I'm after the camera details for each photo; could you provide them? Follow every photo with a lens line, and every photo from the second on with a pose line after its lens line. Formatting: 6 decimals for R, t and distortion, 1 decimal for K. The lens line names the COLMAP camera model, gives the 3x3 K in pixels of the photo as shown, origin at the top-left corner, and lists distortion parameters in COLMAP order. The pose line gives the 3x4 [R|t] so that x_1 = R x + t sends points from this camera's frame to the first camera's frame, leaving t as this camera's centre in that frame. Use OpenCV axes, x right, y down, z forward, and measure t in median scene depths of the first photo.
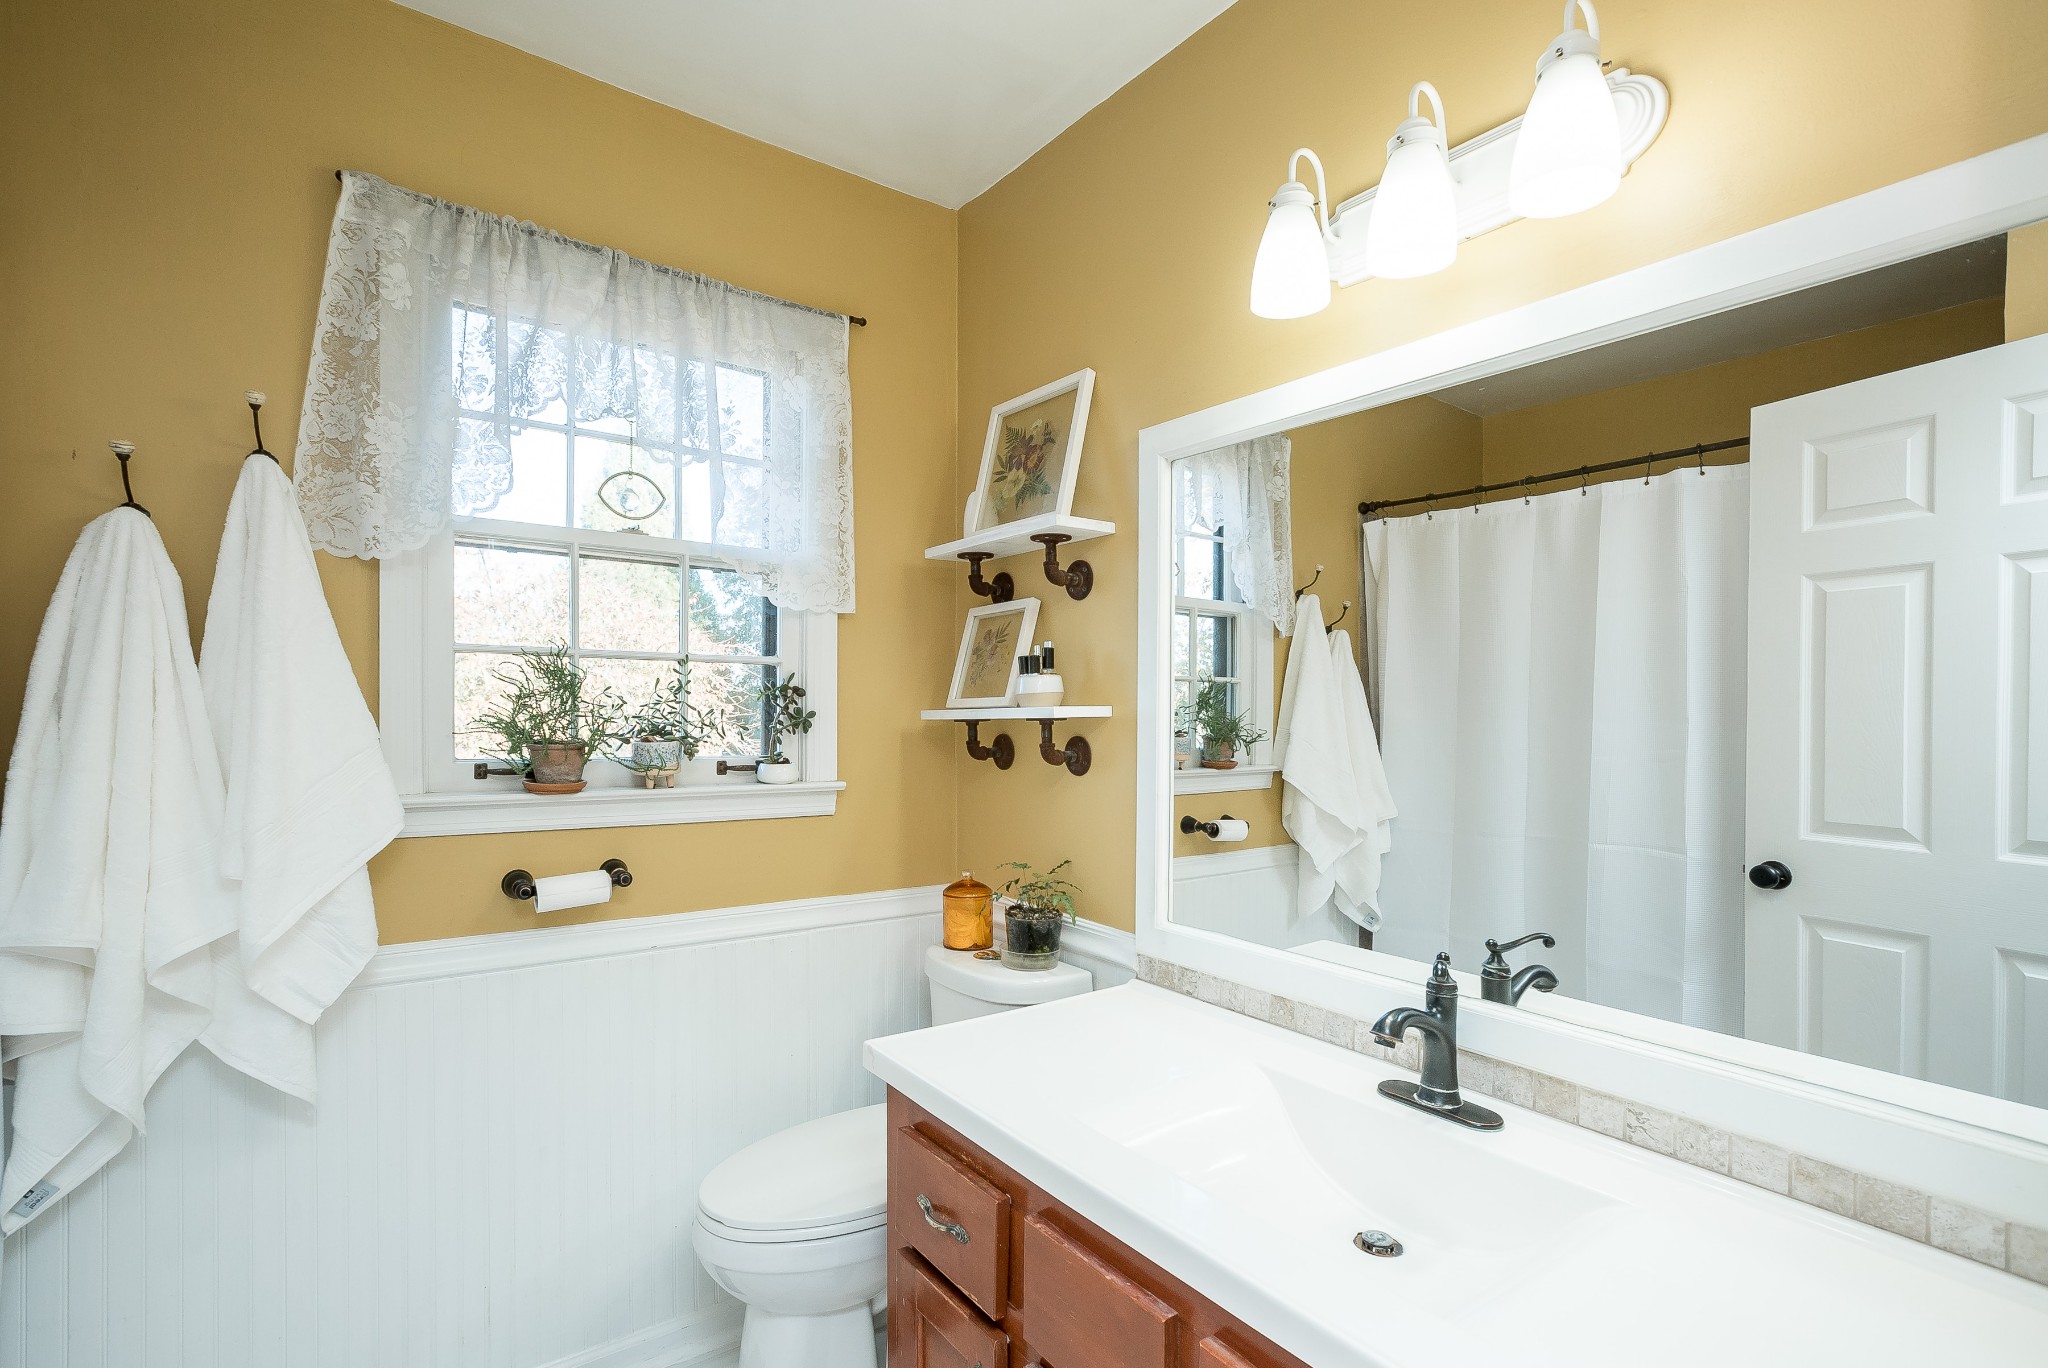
lens RADIAL K [[936.8, 0, 1016.8], [0, 936.8, 692.2], [0, 0, 1]] dist [-0.006545, 0.007563]
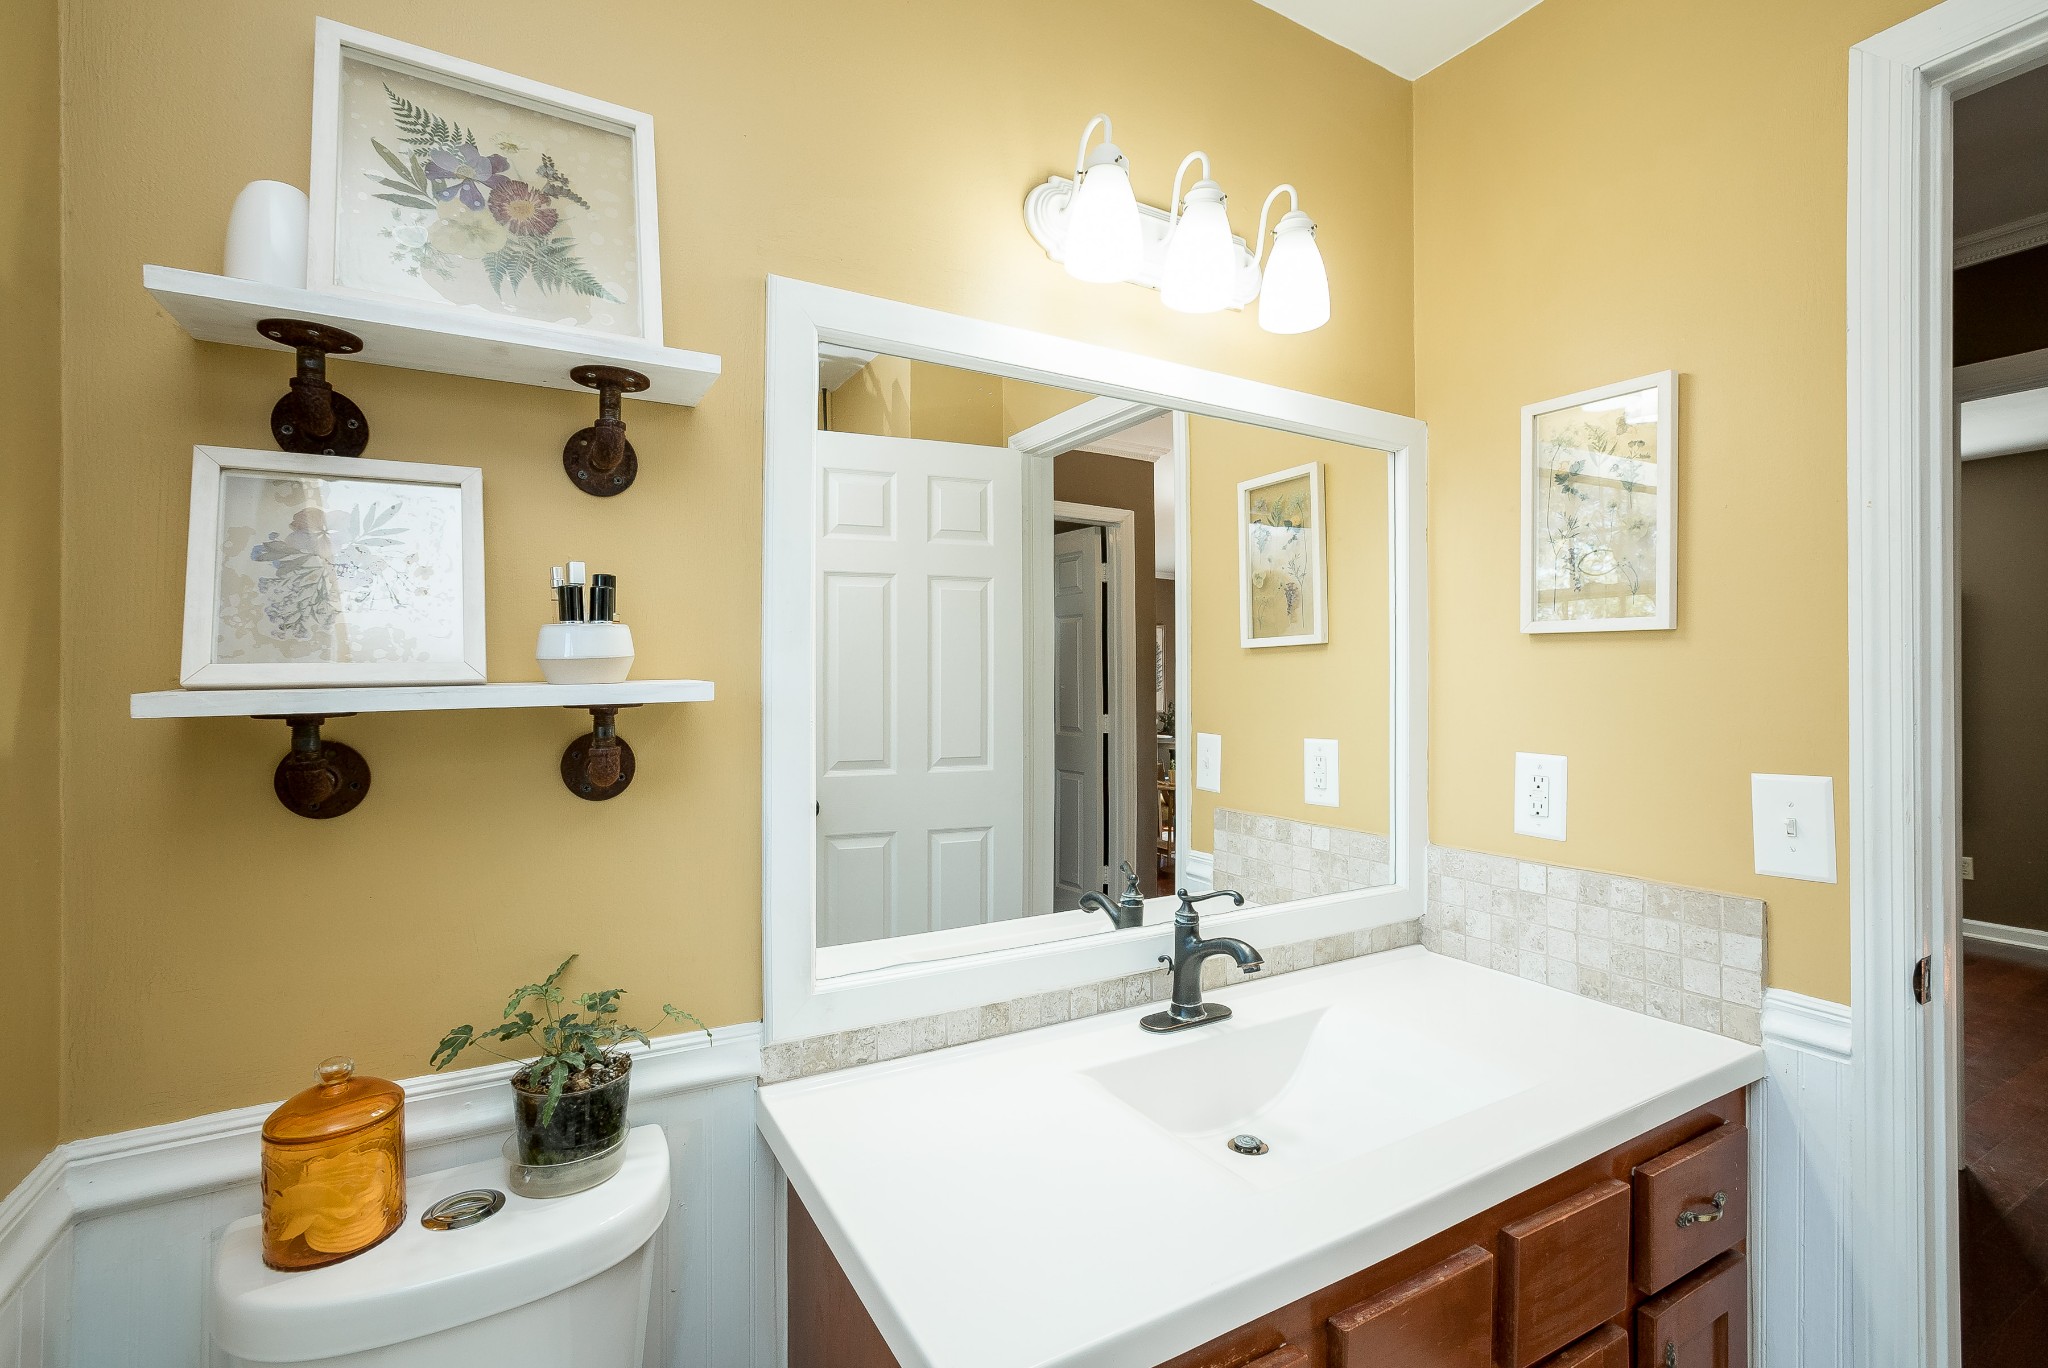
lens RADIAL K [[936.8, 0, 1020.1], [0, 936.8, 684.0], [0, 0, 1]] dist [-0.006545, 0.007563]
pose [[0.136046, 0.001088, 0.990702, -0.482556], [-0.000119, 0.999999, -0.001082, 0.017176], [-0.990703, 0.000029, 0.136046, 0.685772]]
